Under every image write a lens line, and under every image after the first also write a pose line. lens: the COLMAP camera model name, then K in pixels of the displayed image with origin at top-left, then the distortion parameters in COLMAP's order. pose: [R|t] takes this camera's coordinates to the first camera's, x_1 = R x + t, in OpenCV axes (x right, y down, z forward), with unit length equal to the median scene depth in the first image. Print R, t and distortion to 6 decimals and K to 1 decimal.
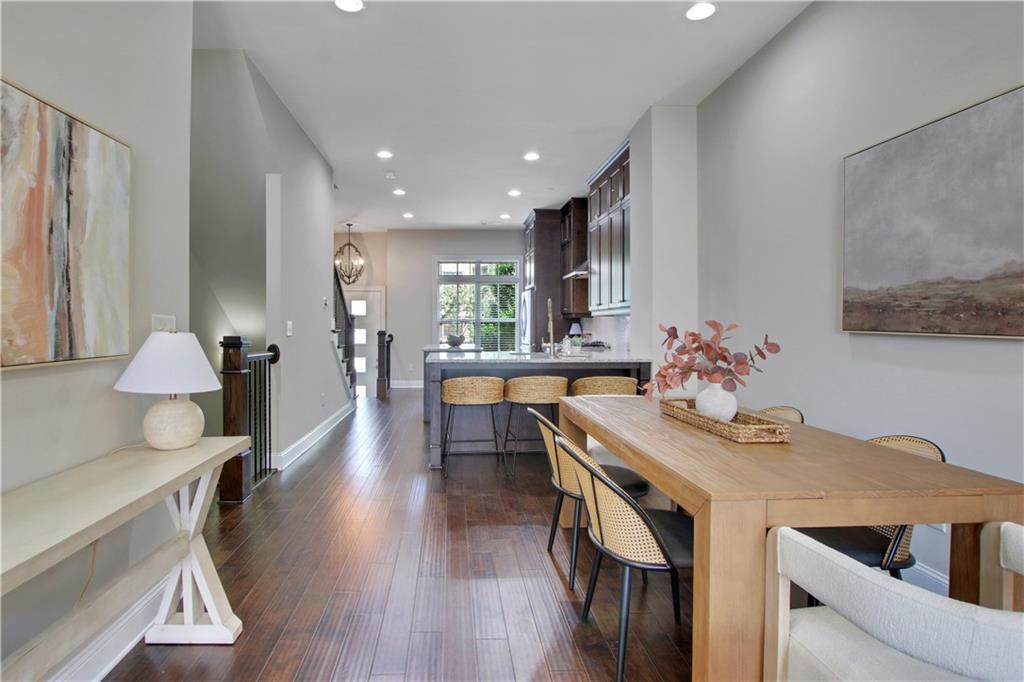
lens RADIAL K [[508.9, 0, 475.6], [0, 508.9, 339.8], [0, 0, 1]] dist [-0.046487, -0.000259]
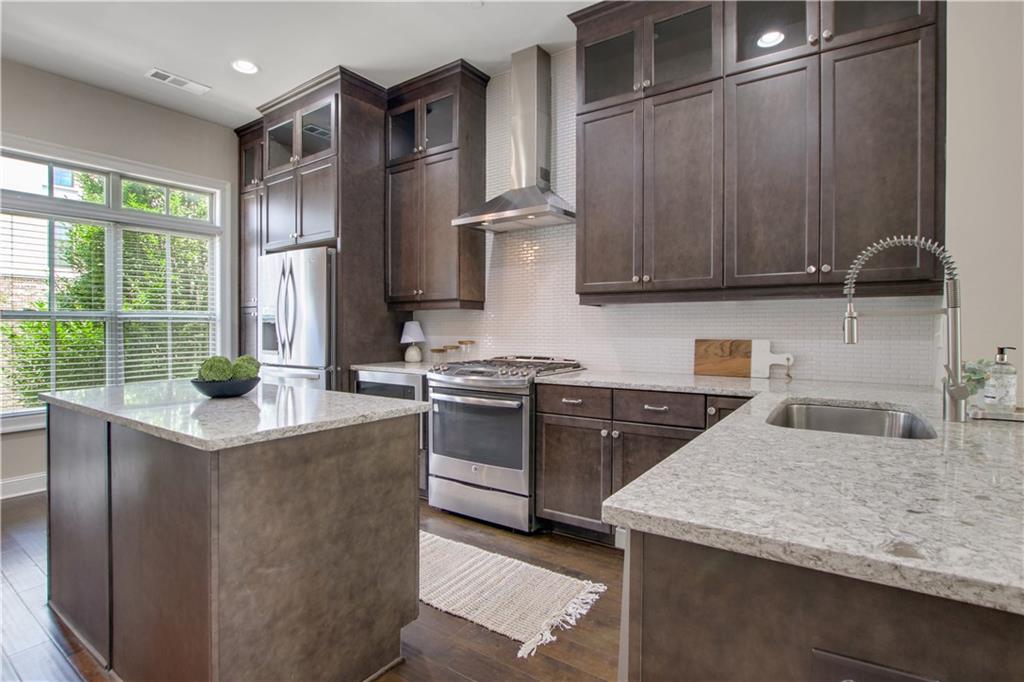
lens RADIAL K [[486.4, 0, 513.6], [0, 486.4, 332.3], [0, 0, 1]] dist [-0.028769, -0.000410]
pose [[0.606103, -0.005916, 0.795364, -0.147081], [0.021805, 0.999720, -0.009181, -0.015985], [-0.795087, 0.022907, 0.606063, 0.687638]]
